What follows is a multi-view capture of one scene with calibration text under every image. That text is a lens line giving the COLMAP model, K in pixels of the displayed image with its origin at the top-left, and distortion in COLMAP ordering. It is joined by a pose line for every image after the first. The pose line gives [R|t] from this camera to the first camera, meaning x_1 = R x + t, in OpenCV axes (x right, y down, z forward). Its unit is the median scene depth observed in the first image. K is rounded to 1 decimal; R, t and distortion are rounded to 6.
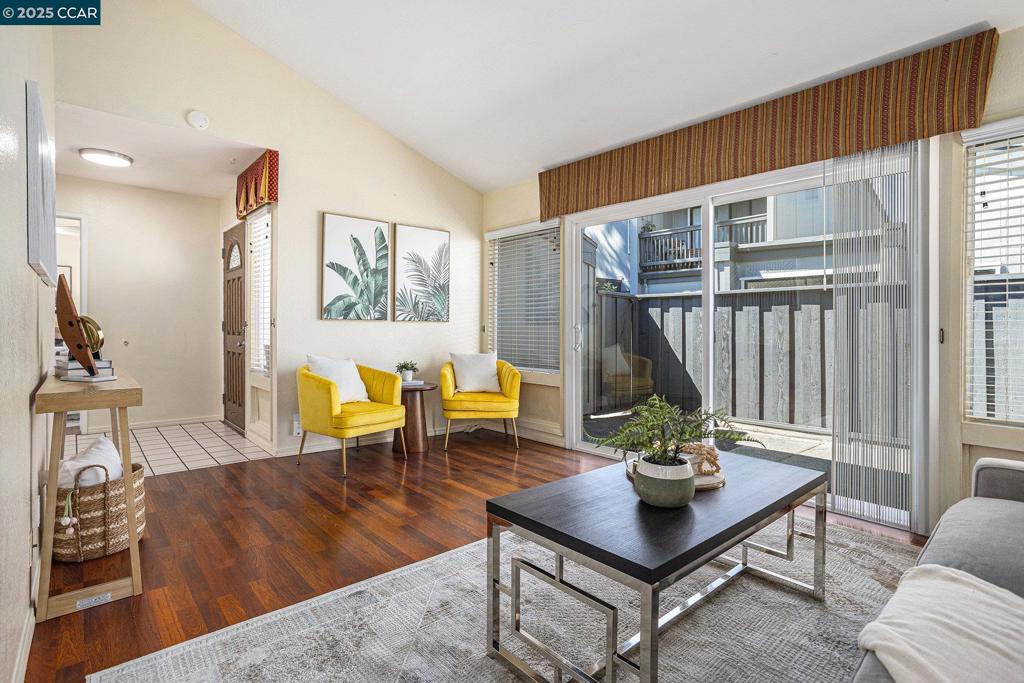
lens RADIAL K [[502.0, 0, 510.6], [0, 502.0, 327.2], [0, 0, 1]] dist [0.001387, 0.000245]
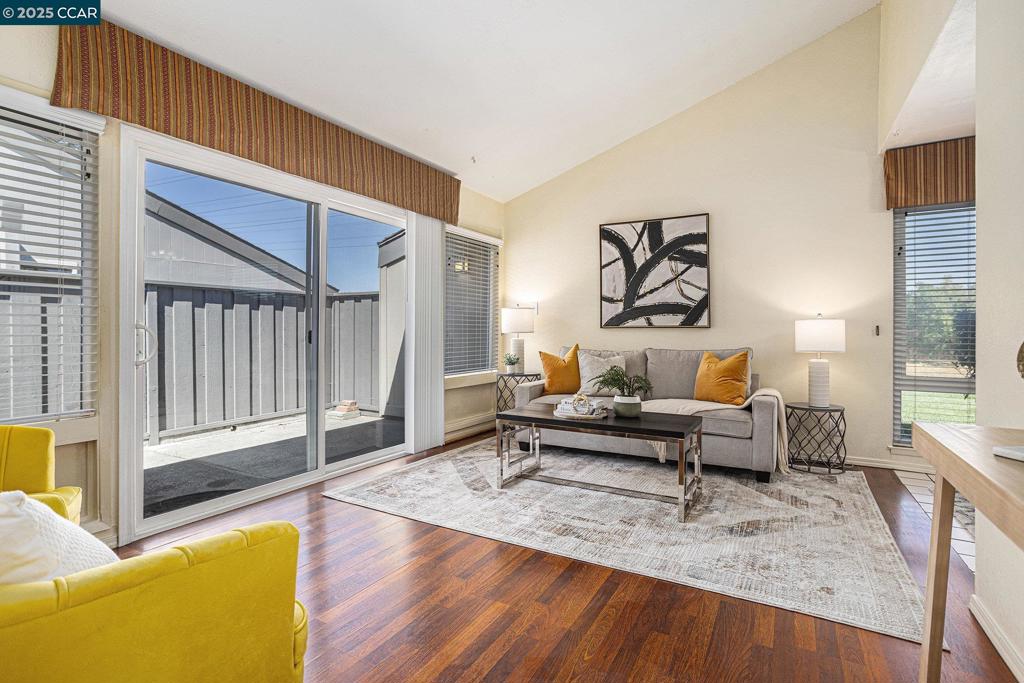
lens RADIAL K [[502.0, 0, 510.6], [0, 502.0, 327.2], [0, 0, 1]] dist [0.001387, 0.000245]
pose [[-0.312255, -0.009663, 0.949949, -0.534927], [-0.012891, 0.999899, 0.005933, -0.010147], [-0.949911, -0.010394, -0.312348, 0.758277]]
